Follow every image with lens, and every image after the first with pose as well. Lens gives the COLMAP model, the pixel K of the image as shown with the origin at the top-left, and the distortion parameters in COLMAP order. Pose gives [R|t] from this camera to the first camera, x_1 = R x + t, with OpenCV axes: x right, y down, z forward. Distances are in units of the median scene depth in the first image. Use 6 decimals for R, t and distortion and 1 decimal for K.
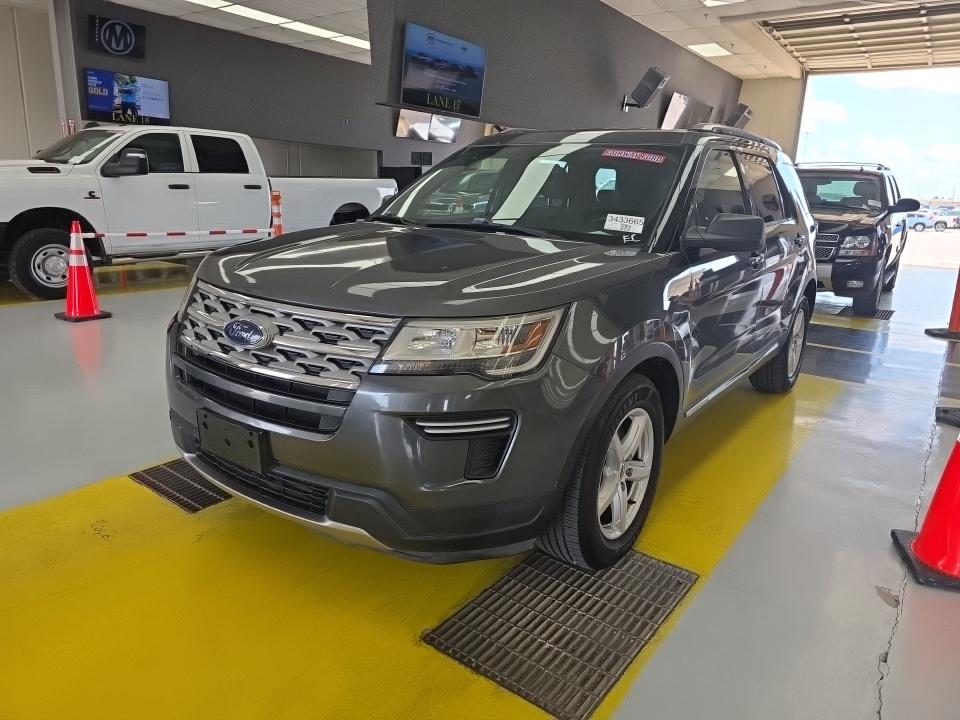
lens RADIAL K [[653.7, 0, 489.9], [0, 653.7, 353.2], [0, 0, 1]] dist [0.037018, -0.027583]
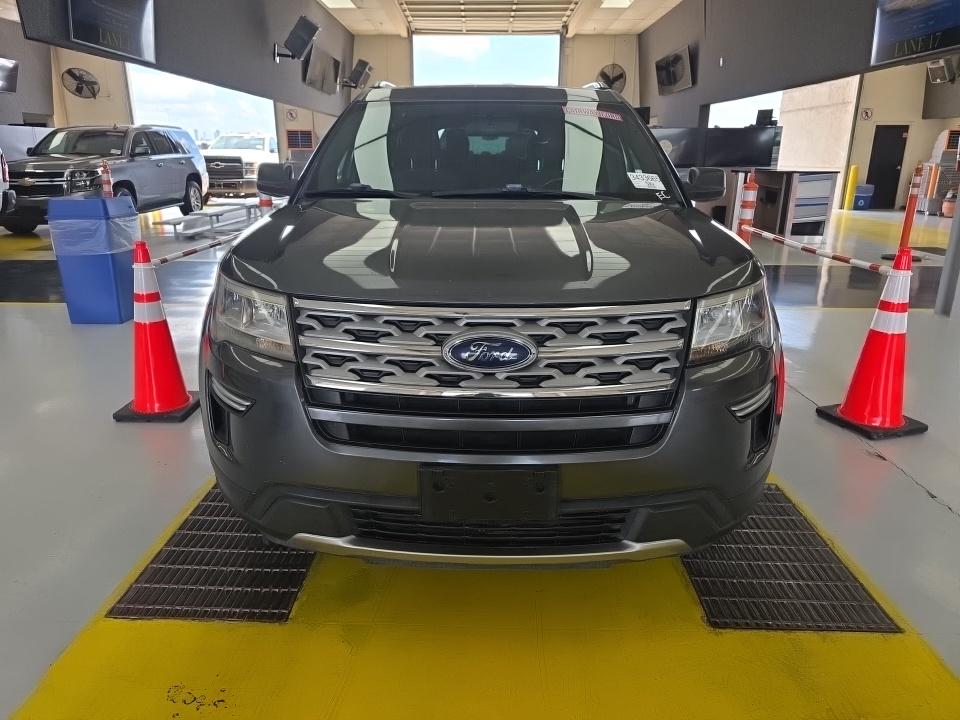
lens RADIAL K [[653.7, 0, 475.6], [0, 653.7, 361.8], [0, 0, 1]] dist [0.037018, -0.027583]
pose [[0.821239, -0.204574, 0.532649, -0.197244], [0.166081, 0.978800, 0.119863, -0.028577], [-0.545878, -0.009974, 0.837805, 0.092647]]
